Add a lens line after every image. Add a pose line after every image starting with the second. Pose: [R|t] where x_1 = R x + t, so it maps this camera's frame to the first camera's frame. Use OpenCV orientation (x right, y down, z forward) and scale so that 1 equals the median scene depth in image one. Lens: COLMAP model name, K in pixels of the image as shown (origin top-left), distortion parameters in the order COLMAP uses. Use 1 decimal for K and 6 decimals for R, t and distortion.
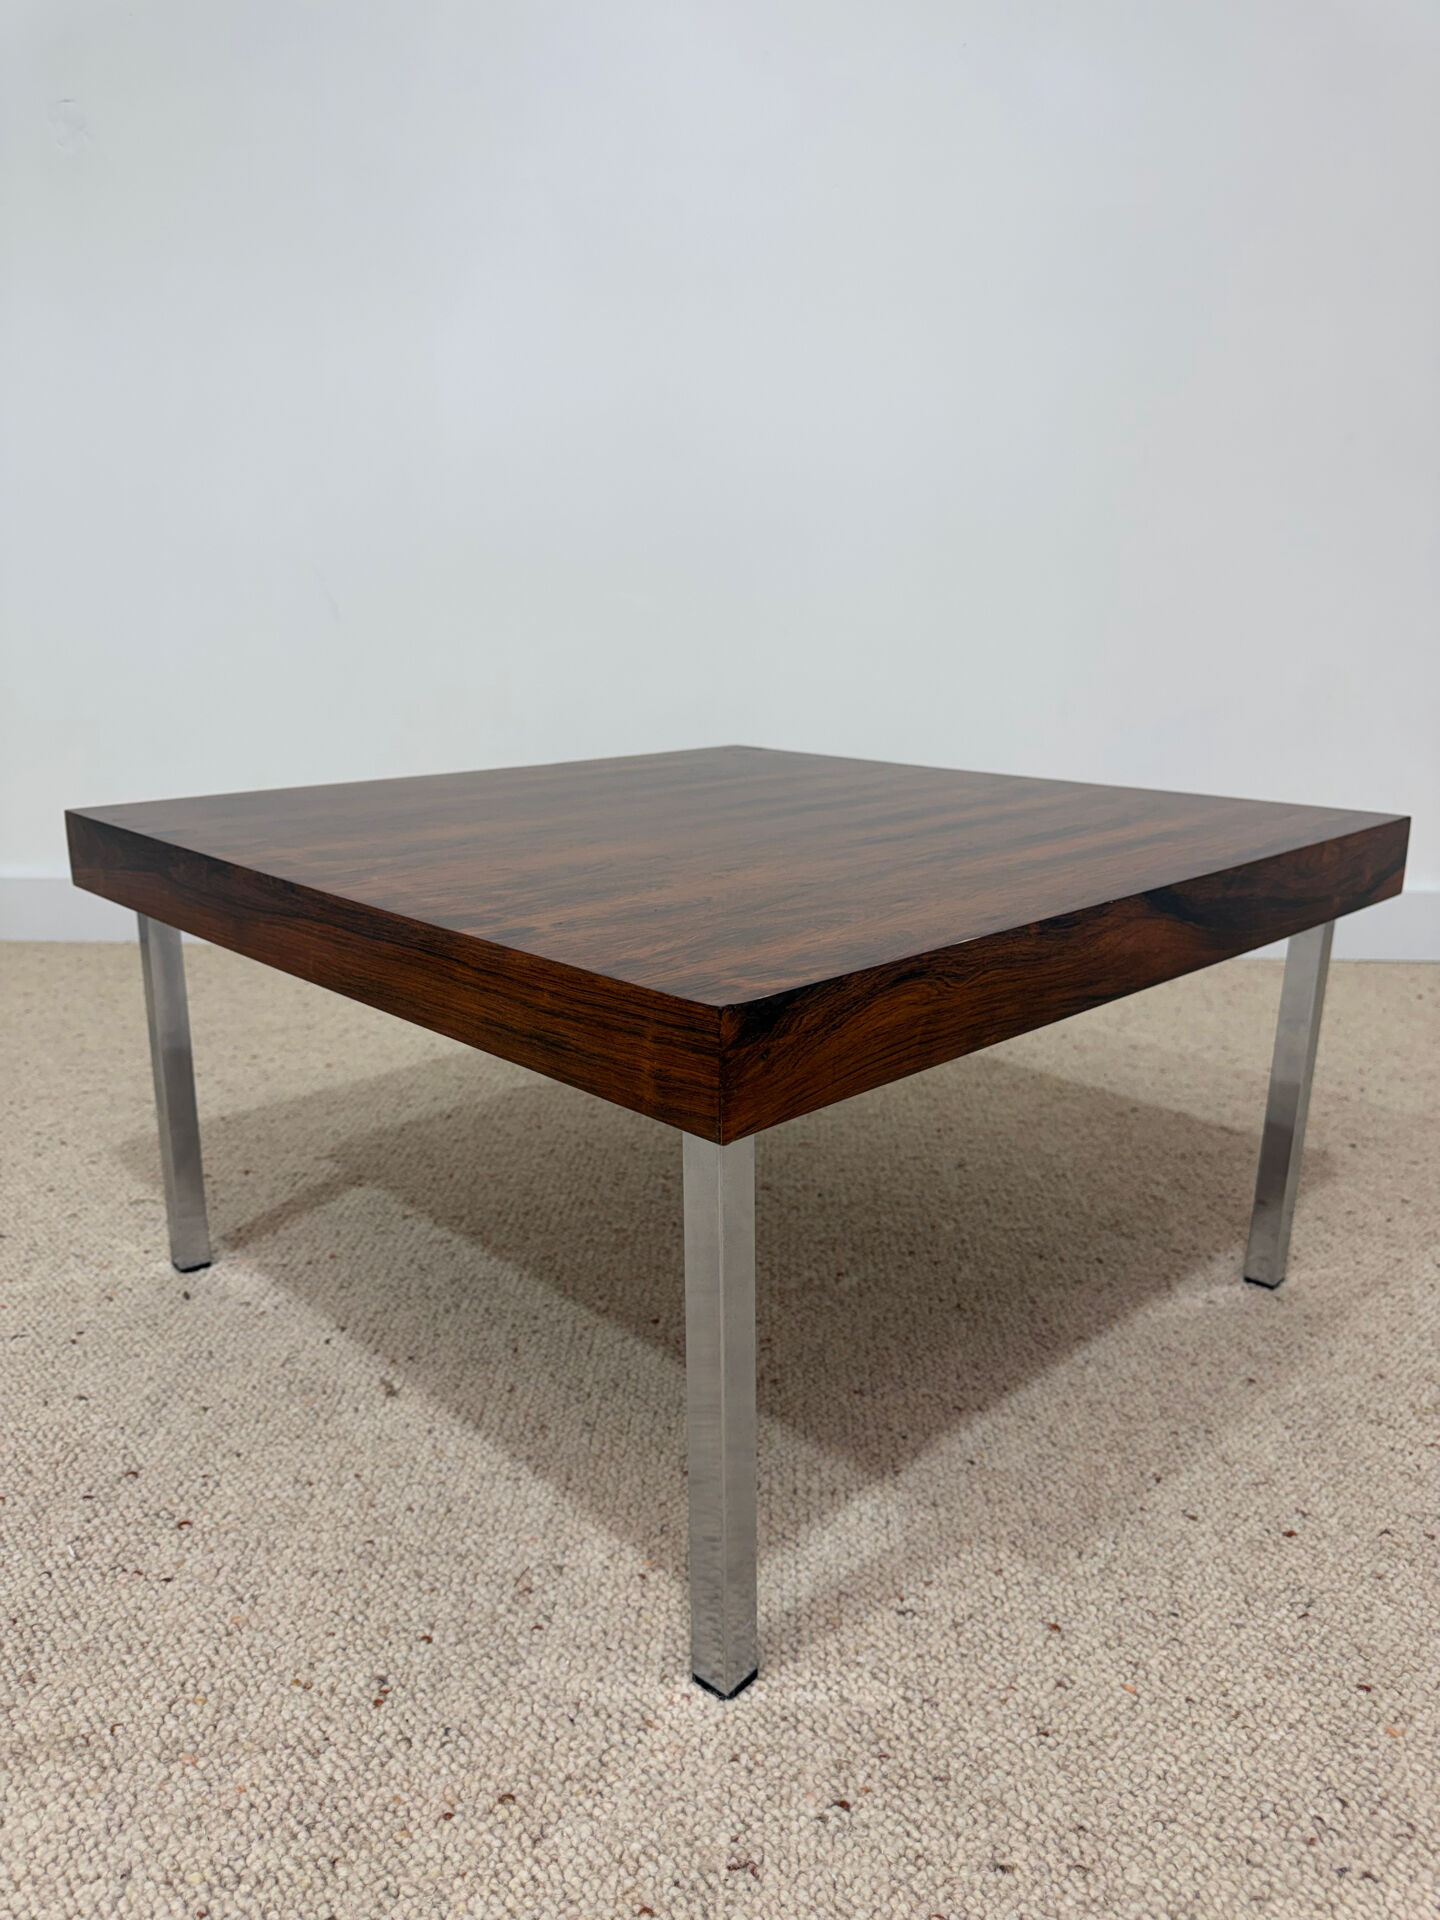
lens RADIAL K [[1398.1, 0, 718.1], [0, 1398.1, 975.4], [0, 0, 1]] dist [0.006858, -0.016267]
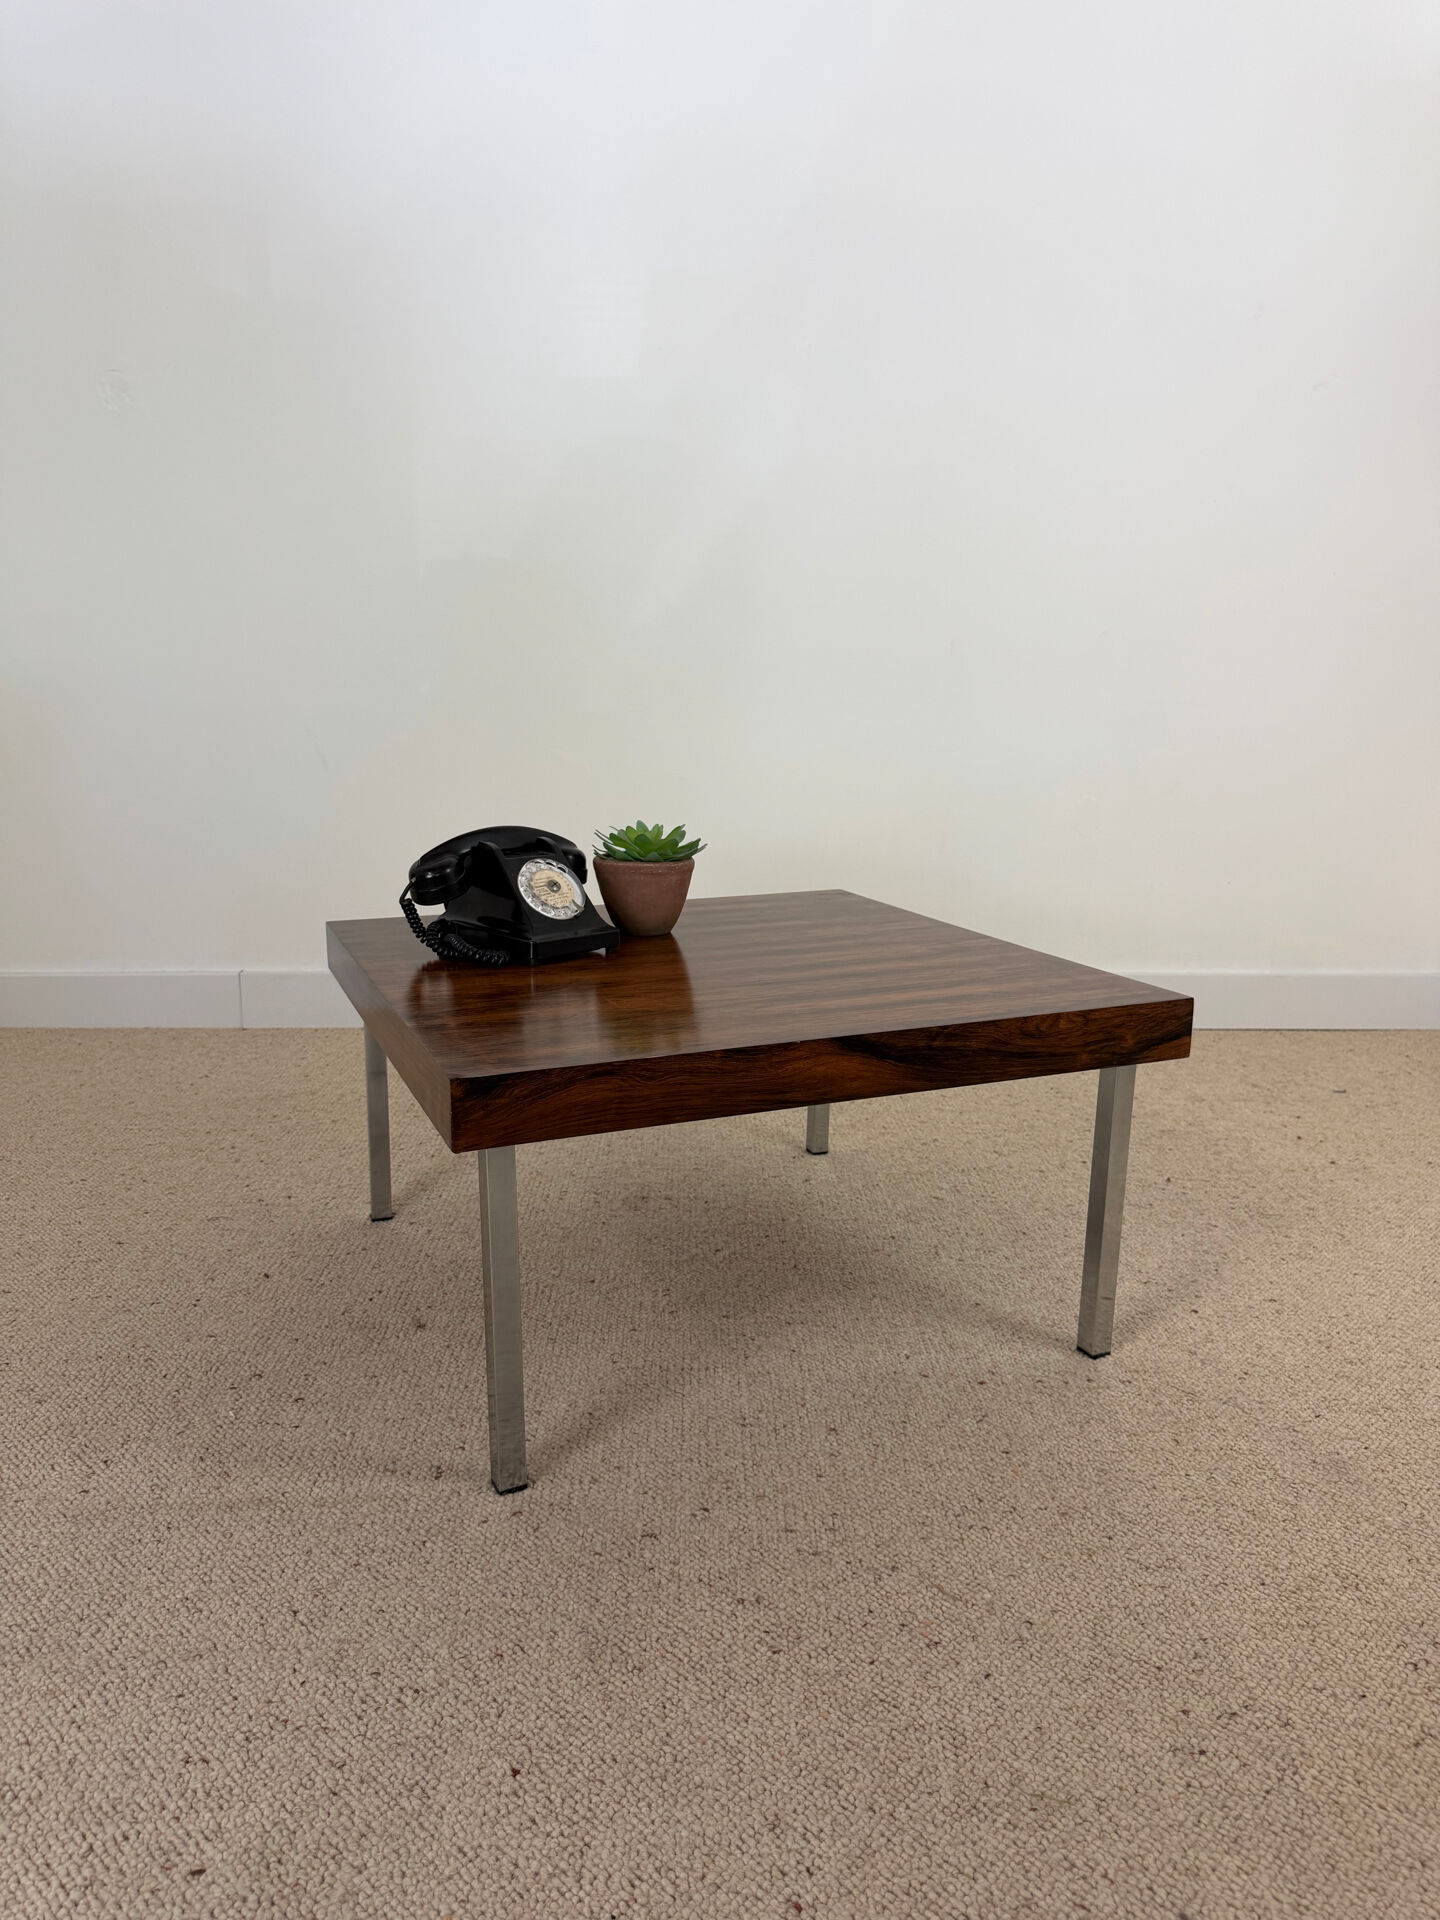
lens RADIAL K [[1398.1, 0, 723.3], [0, 1398.1, 943.6], [0, 0, 1]] dist [0.006858, -0.016267]
pose [[0.997836, -0.011213, 0.064782, 0.003247], [0.015785, 0.997387, -0.070494, -0.006608], [-0.063823, 0.071364, 0.995406, -0.721960]]
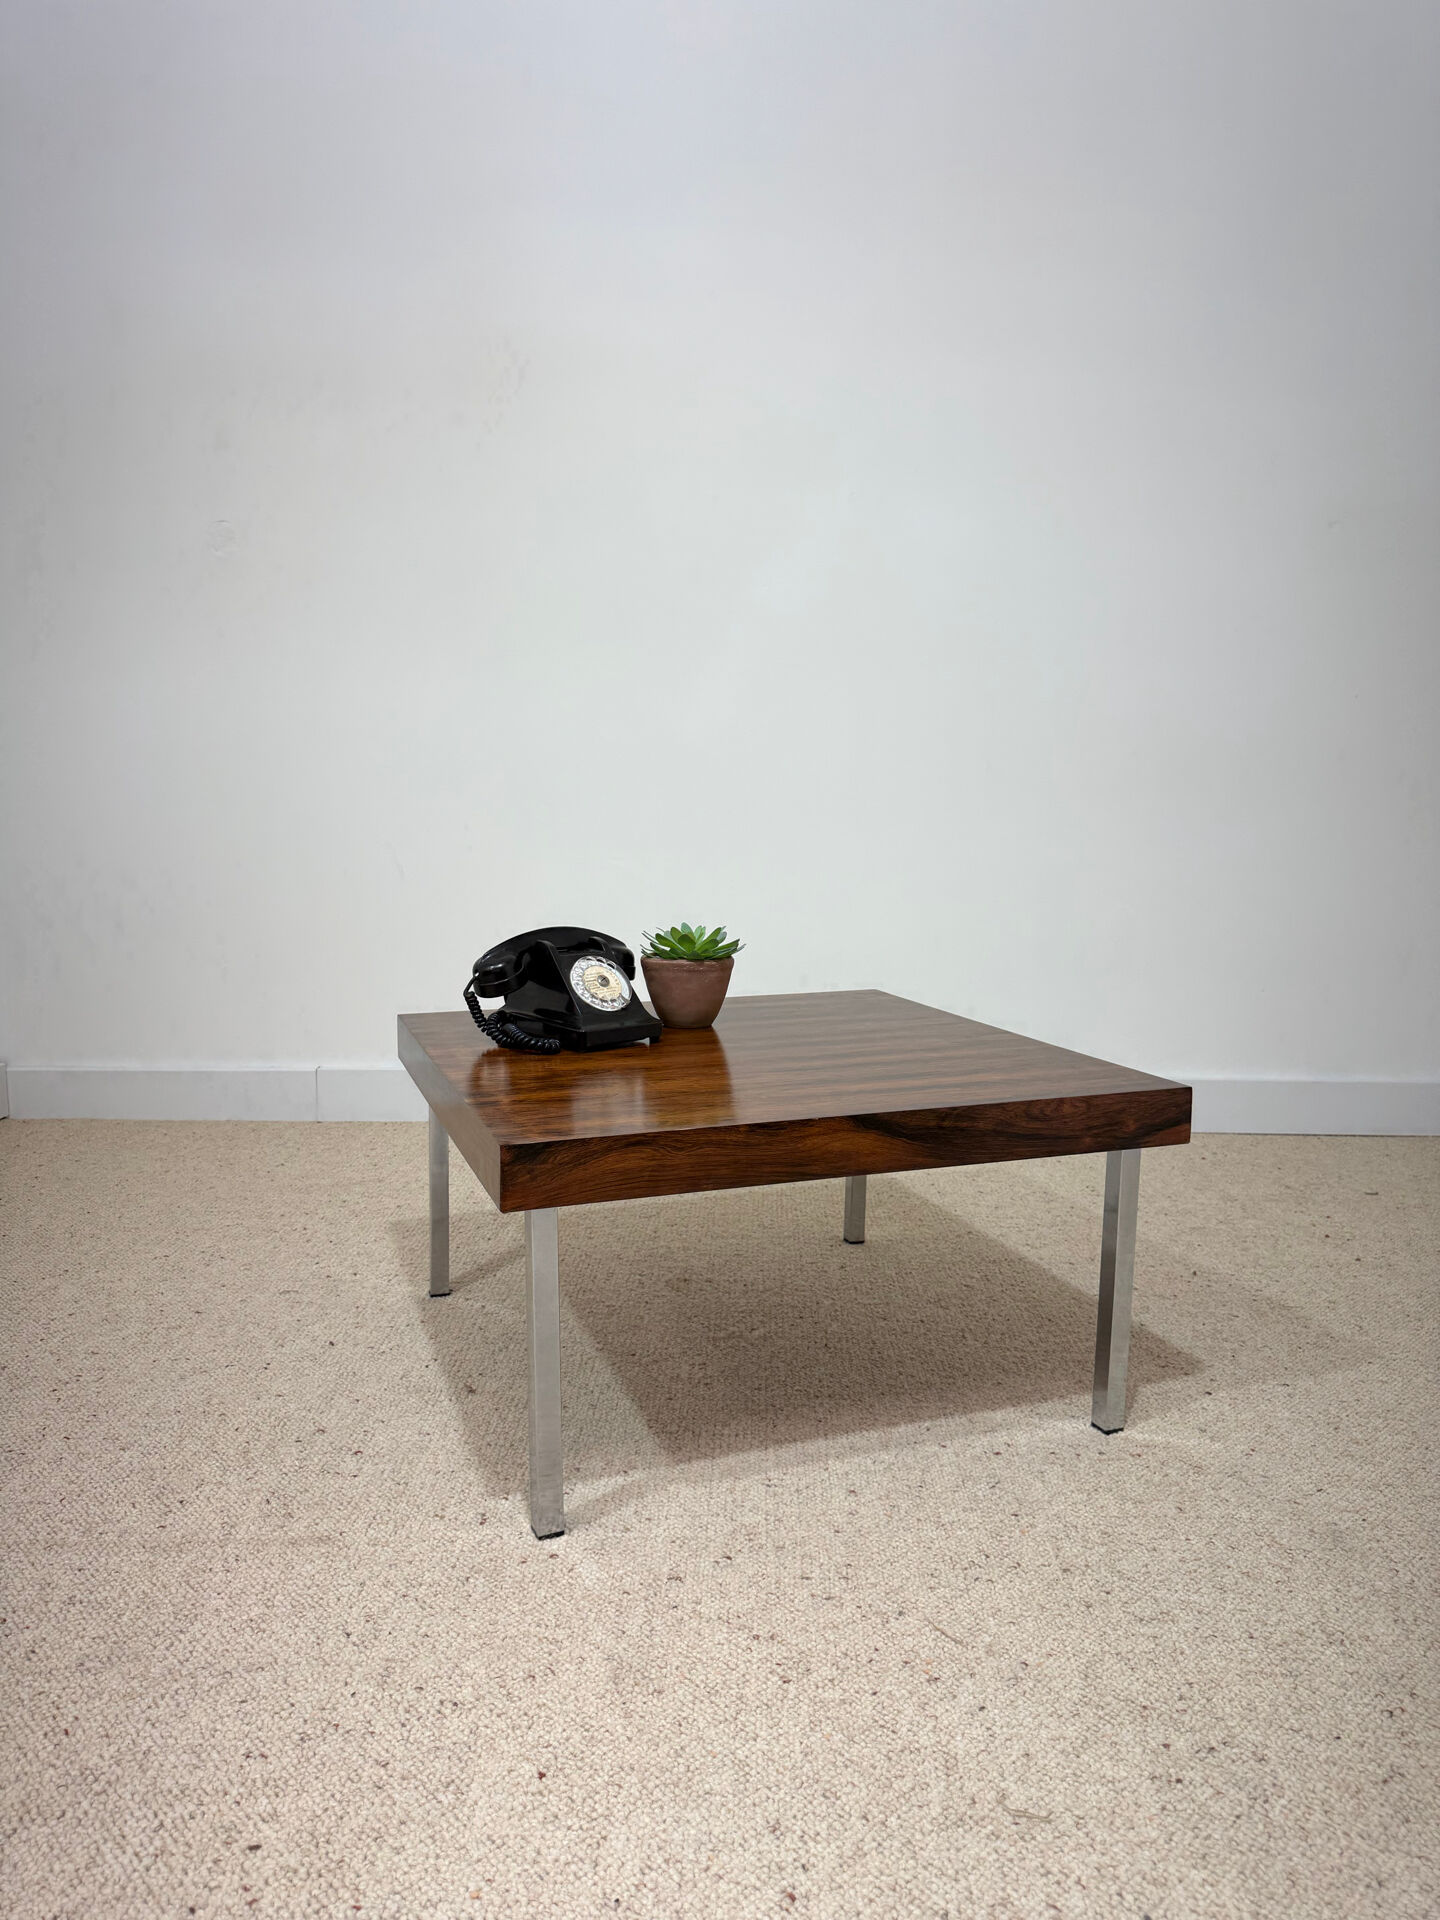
lens RADIAL K [[1398.1, 0, 722.1], [0, 1398.1, 930.1], [0, 0, 1]] dist [0.006858, -0.016267]
pose [[0.999887, -0.000974, 0.015033, 0.044759], [0.003401, 0.986736, -0.162300, 0.042867], [-0.014676, 0.162333, 0.986627, -0.891973]]
